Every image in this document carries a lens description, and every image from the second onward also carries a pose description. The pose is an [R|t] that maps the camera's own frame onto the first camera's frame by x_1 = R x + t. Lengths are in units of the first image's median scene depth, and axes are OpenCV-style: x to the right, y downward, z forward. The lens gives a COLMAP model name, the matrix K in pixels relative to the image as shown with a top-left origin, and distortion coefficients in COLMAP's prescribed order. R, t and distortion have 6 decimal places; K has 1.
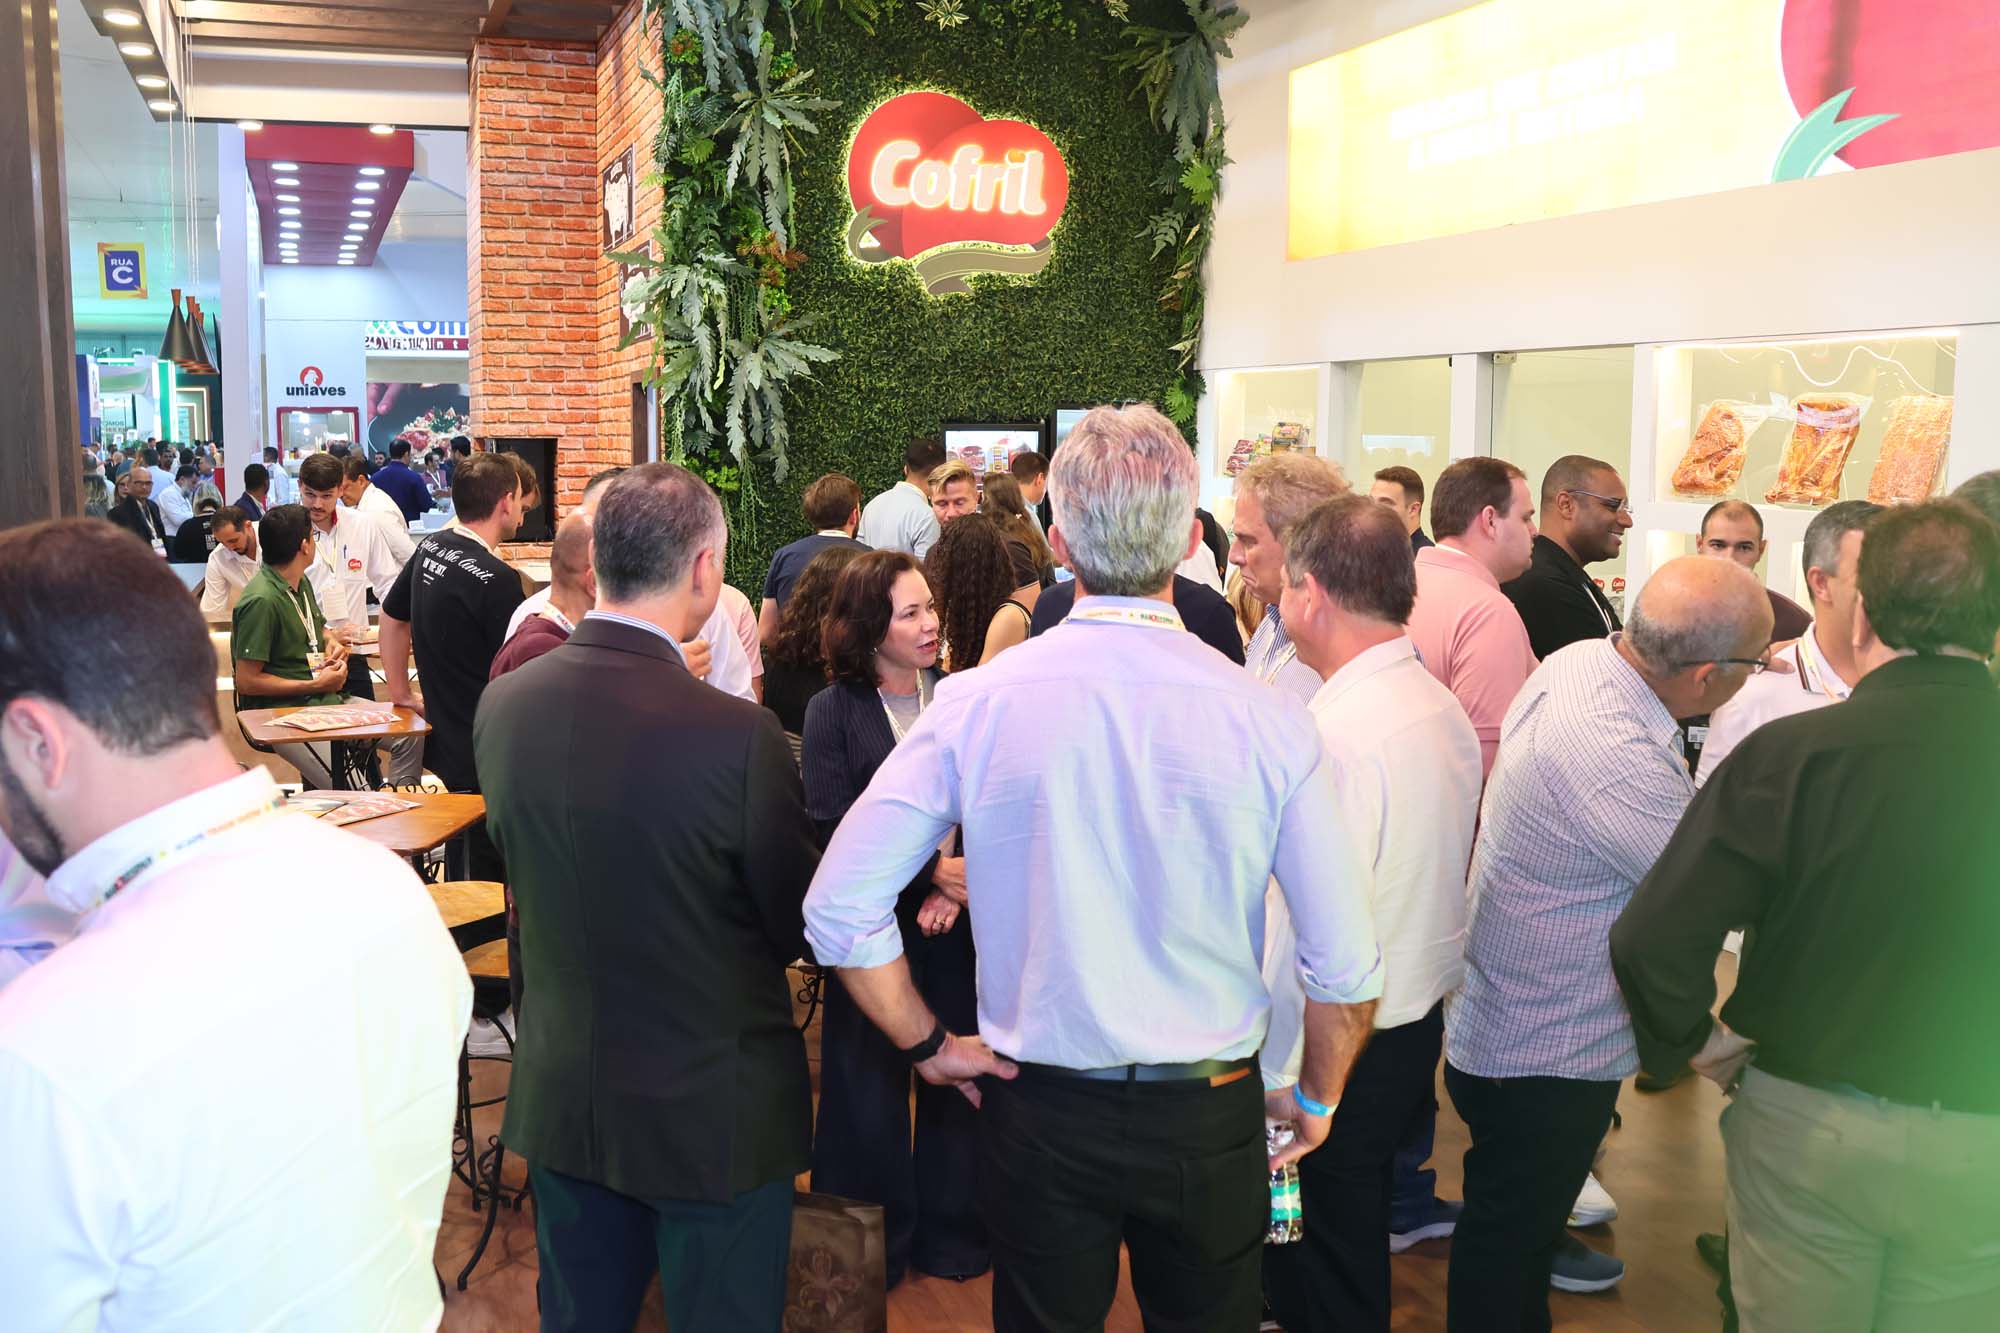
lens RADIAL K [[1692.6, 0, 999.9], [0, 1692.6, 663.2], [0, 0, 1]] dist [-0.109632, 0.008445]
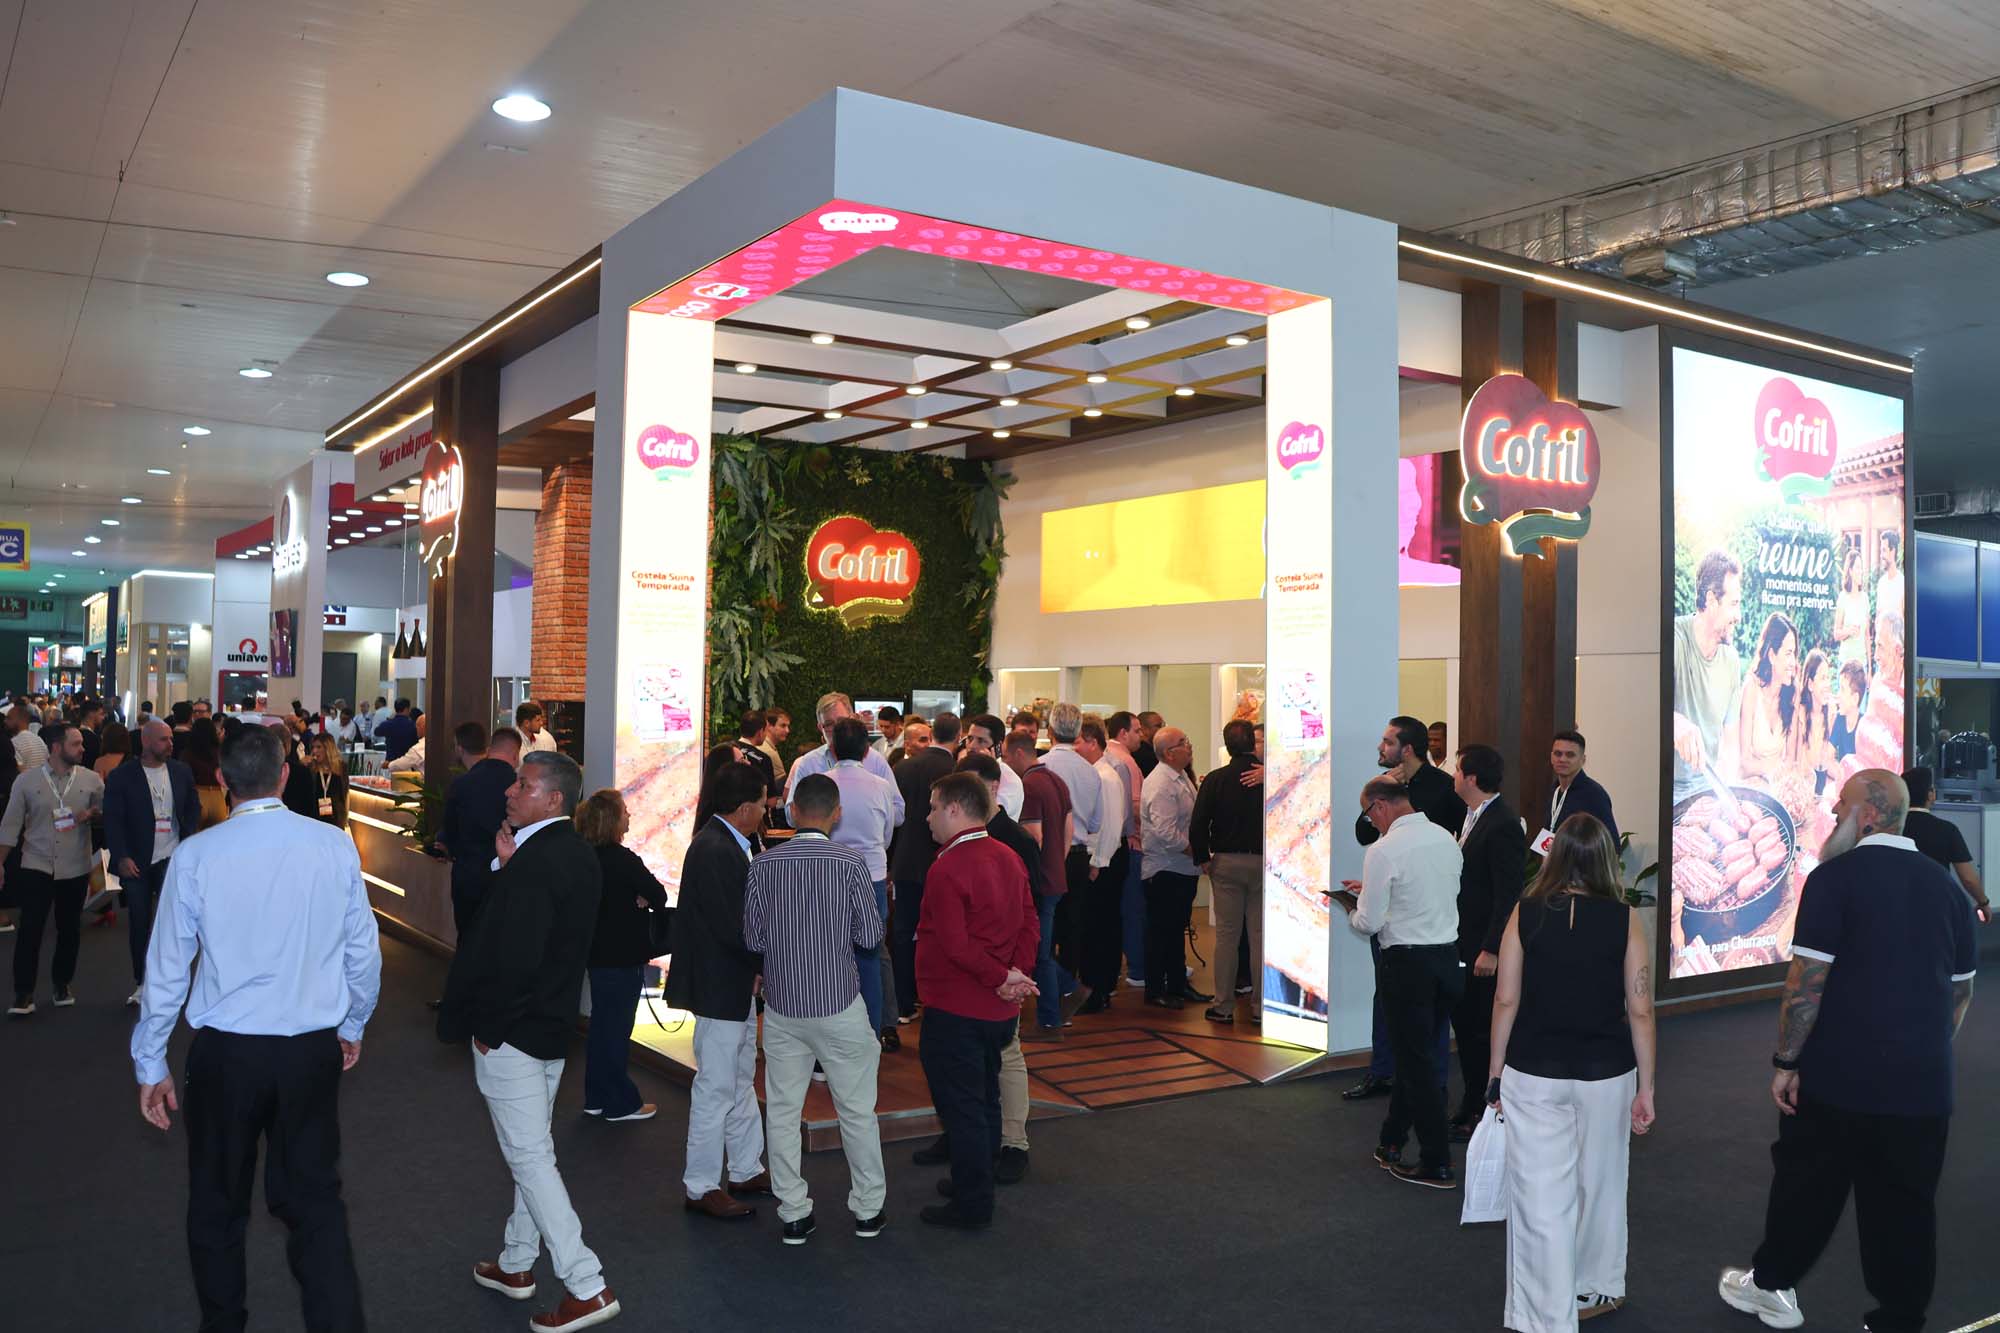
lens RADIAL K [[1692.6, 0, 999.6], [0, 1692.6, 668.5], [0, 0, 1]] dist [-0.109632, 0.008445]
pose [[0.981005, 0.012843, 0.193558, -0.237249], [0.016876, 0.988372, -0.151113, 0.106267], [-0.193248, 0.151509, 0.969381, -0.808864]]
